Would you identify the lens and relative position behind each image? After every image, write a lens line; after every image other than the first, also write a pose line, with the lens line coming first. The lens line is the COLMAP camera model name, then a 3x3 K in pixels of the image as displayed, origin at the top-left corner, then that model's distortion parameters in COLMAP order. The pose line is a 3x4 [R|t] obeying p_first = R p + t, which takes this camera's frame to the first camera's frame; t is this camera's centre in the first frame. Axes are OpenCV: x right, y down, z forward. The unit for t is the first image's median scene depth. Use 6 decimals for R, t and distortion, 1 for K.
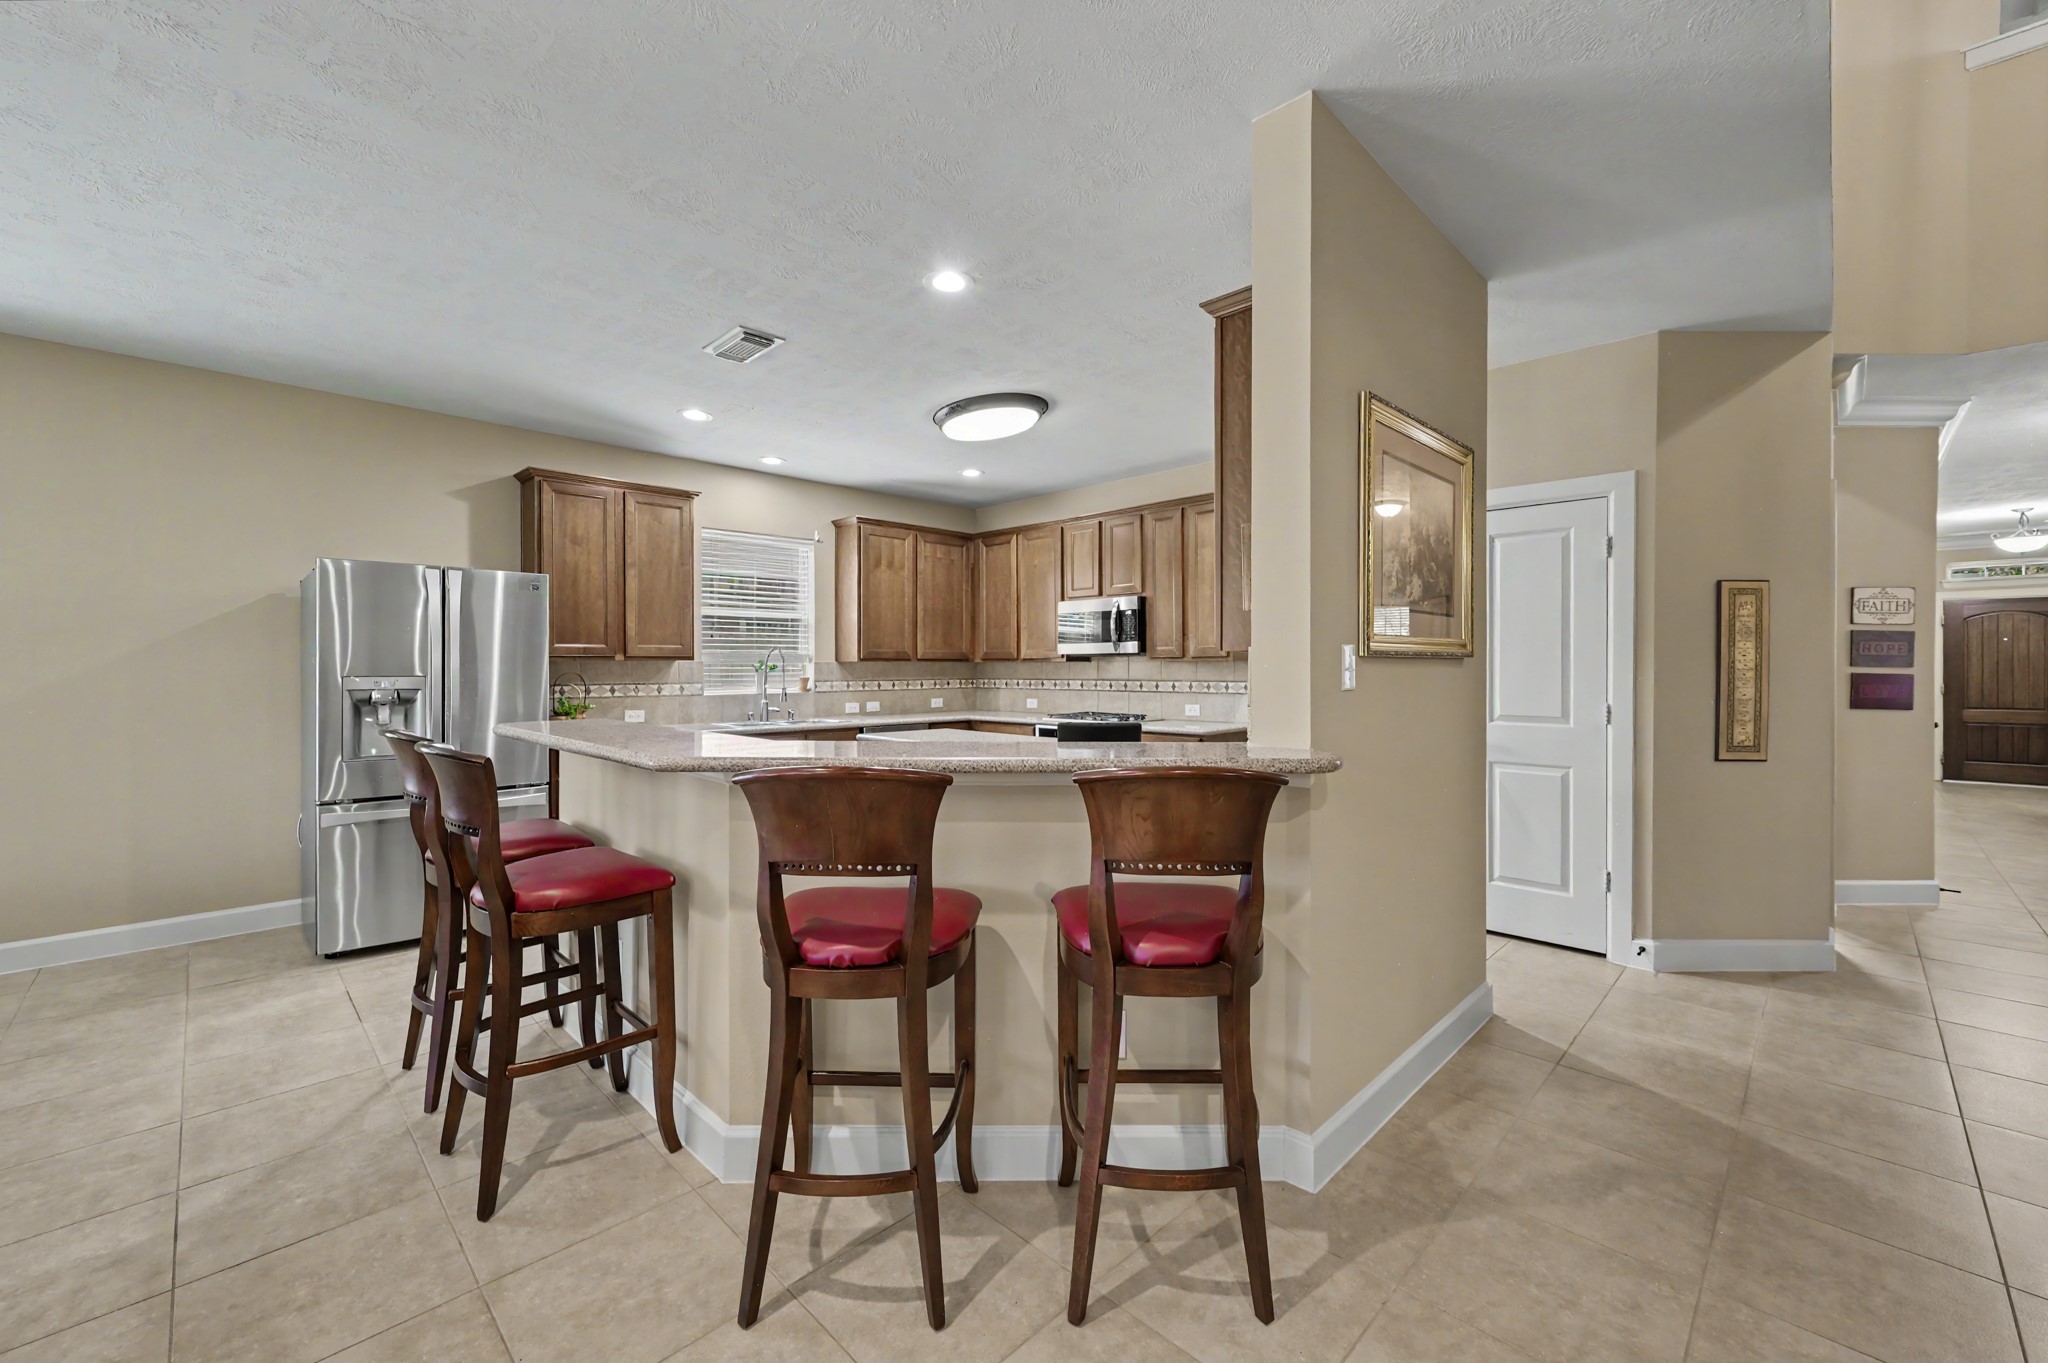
lens RADIAL K [[830.3, 0, 1028.1], [0, 830.3, 670.1], [0, 0, 1]] dist [-0.001129, 0.001105]
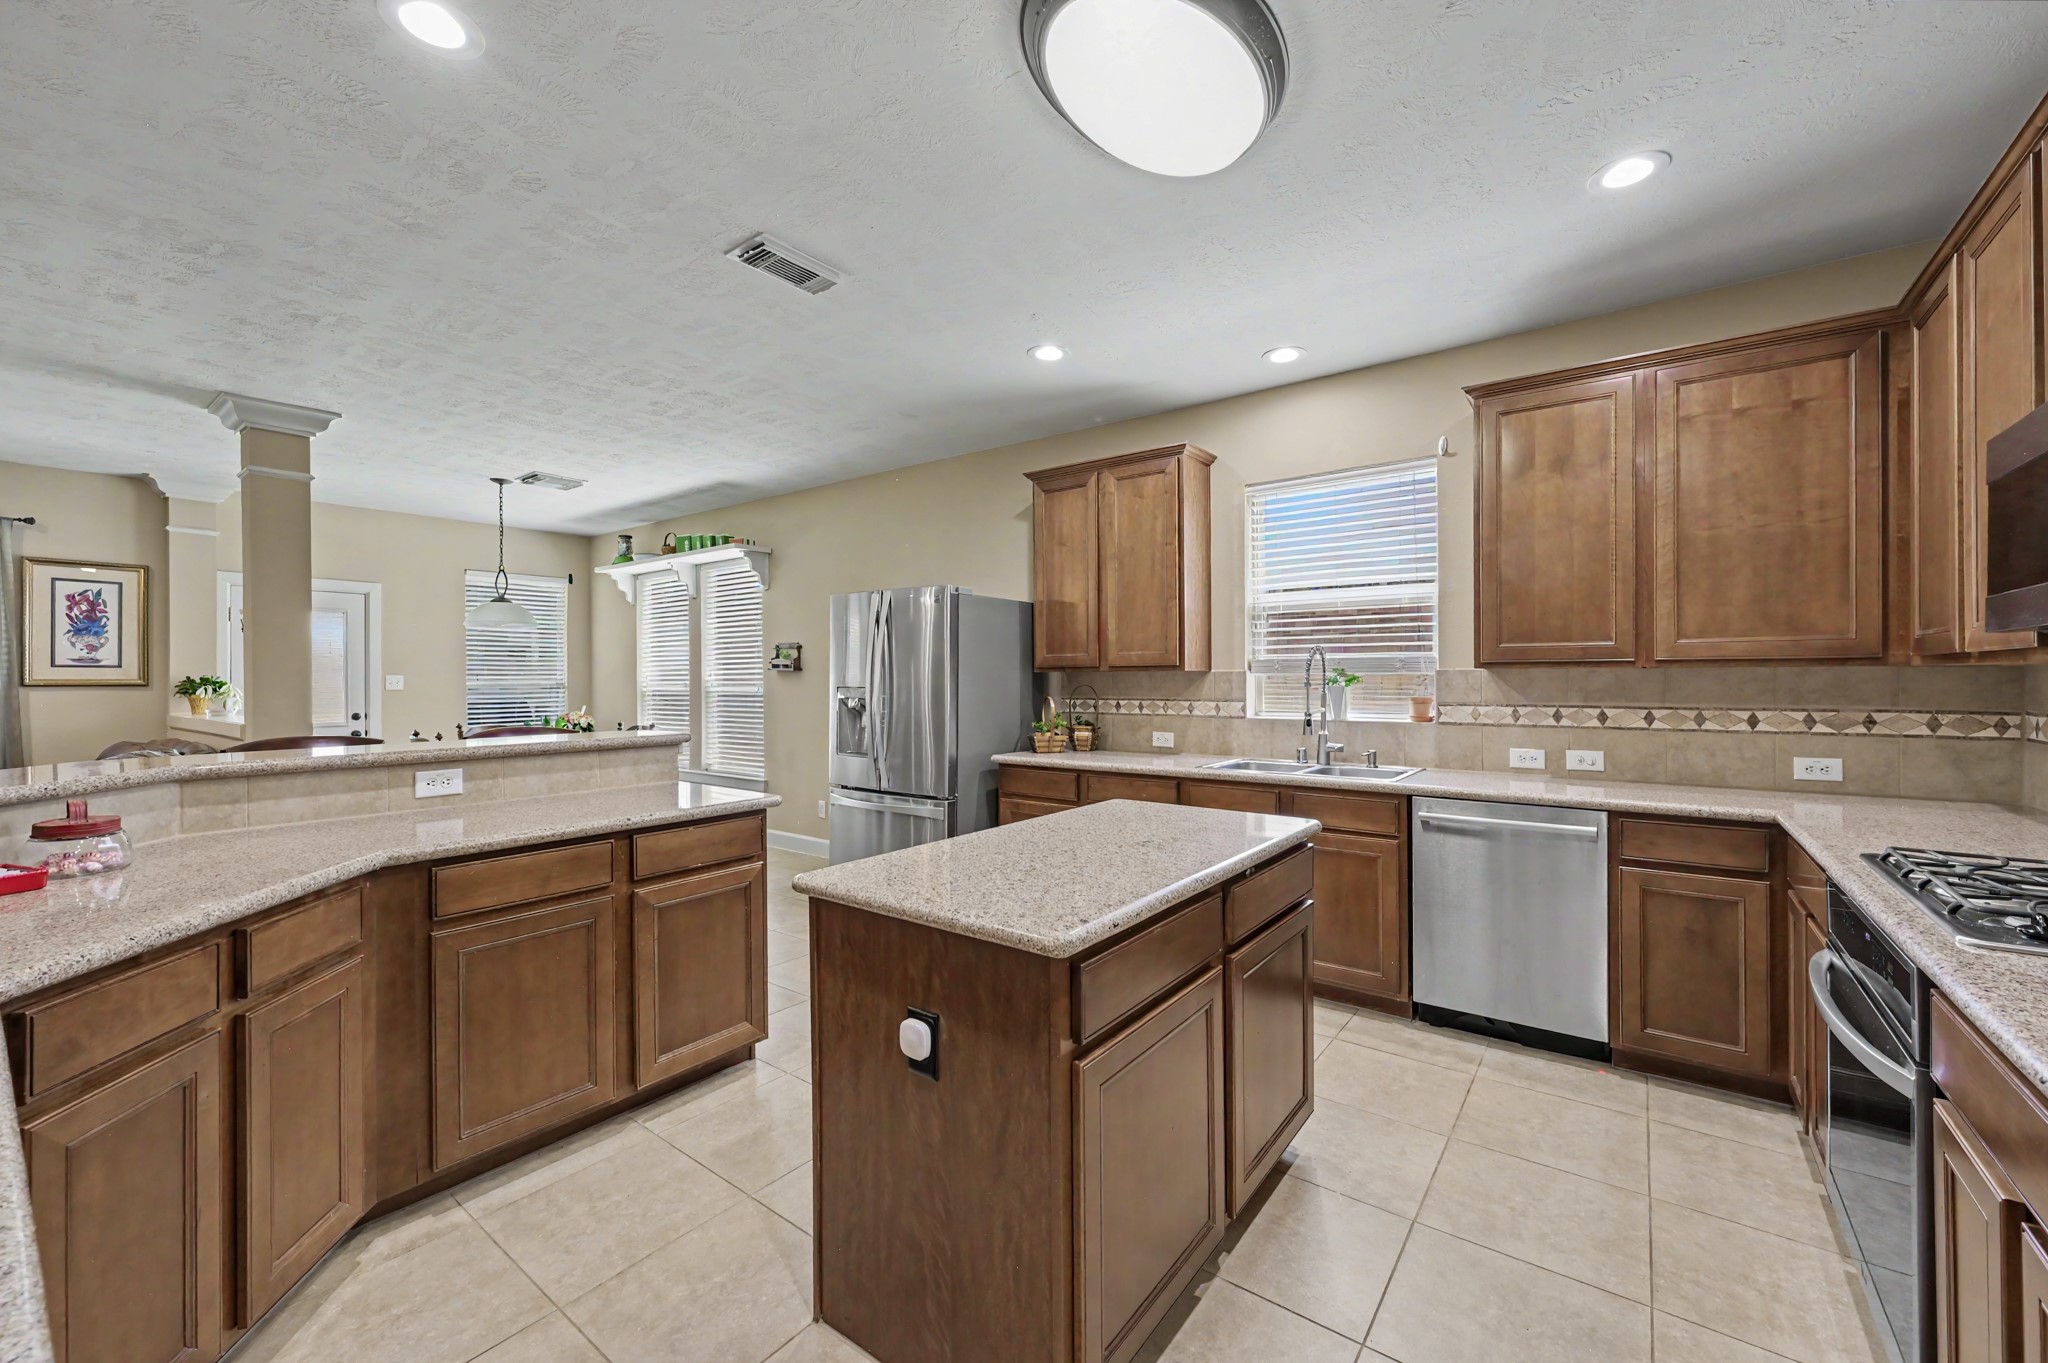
lens RADIAL K [[830.3, 0, 1015.1], [0, 830.3, 679.4], [0, 0, 1]] dist [-0.001129, 0.001105]
pose [[0.118544, 0.003111, -0.992944, 0.438970], [-0.001957, 0.999994, 0.002899, -0.007510], [0.992947, 0.001600, 0.118549, 1.047822]]
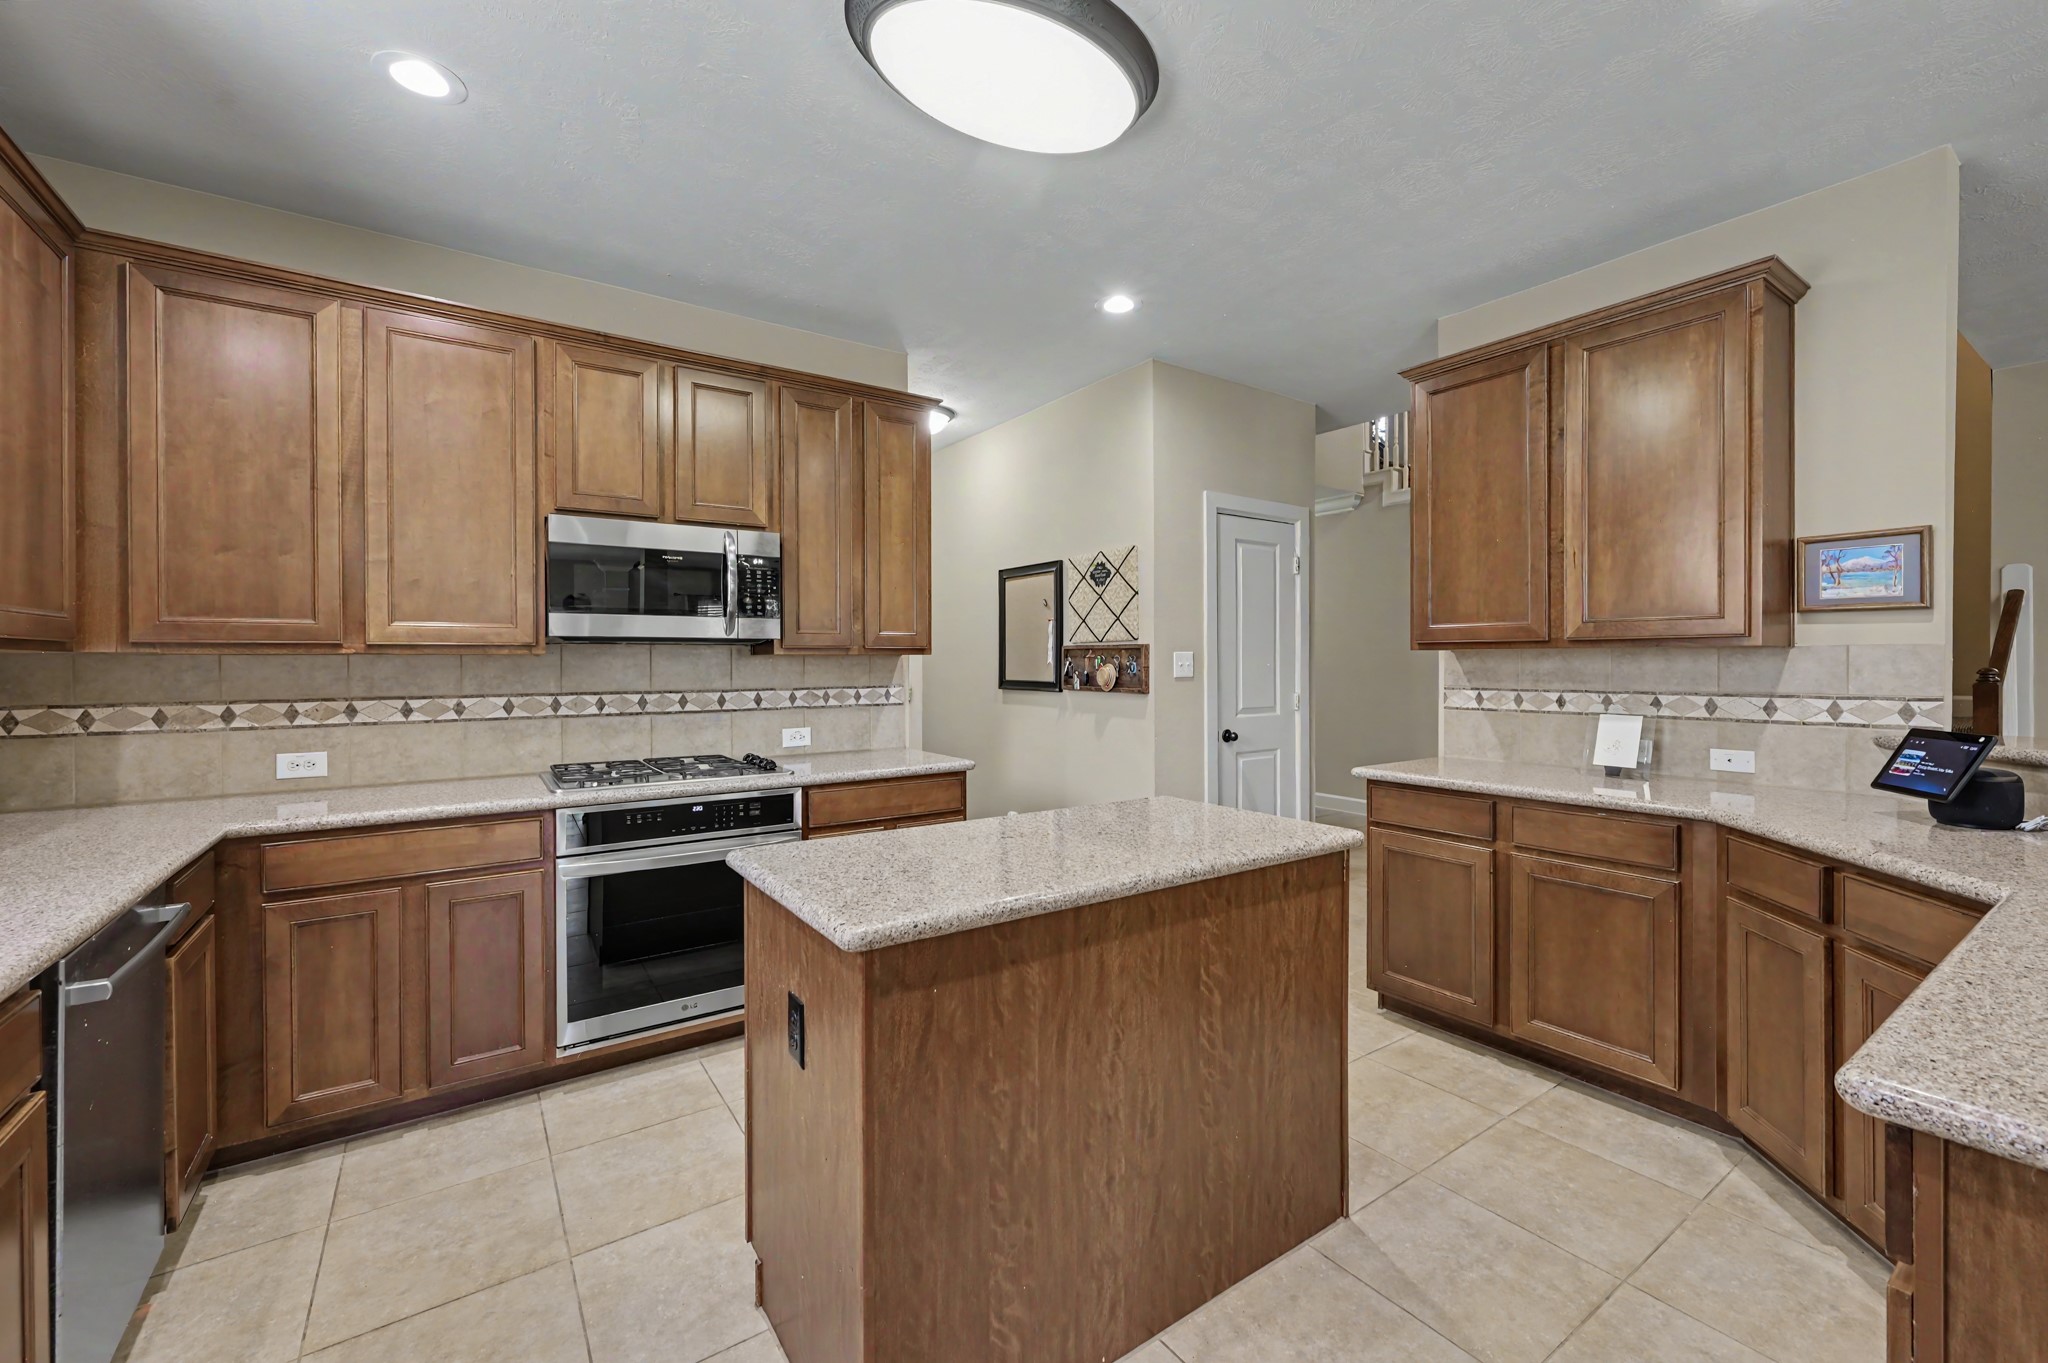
lens RADIAL K [[830.3, 0, 1030.6], [0, 830.3, 670.0], [0, 0, 1]] dist [-0.001129, 0.001105]
pose [[0.189772, -0.007214, 0.981802, -0.547116], [0.007298, 0.999956, 0.005937, -0.004138], [-0.981801, 0.006039, 0.189816, 1.091061]]
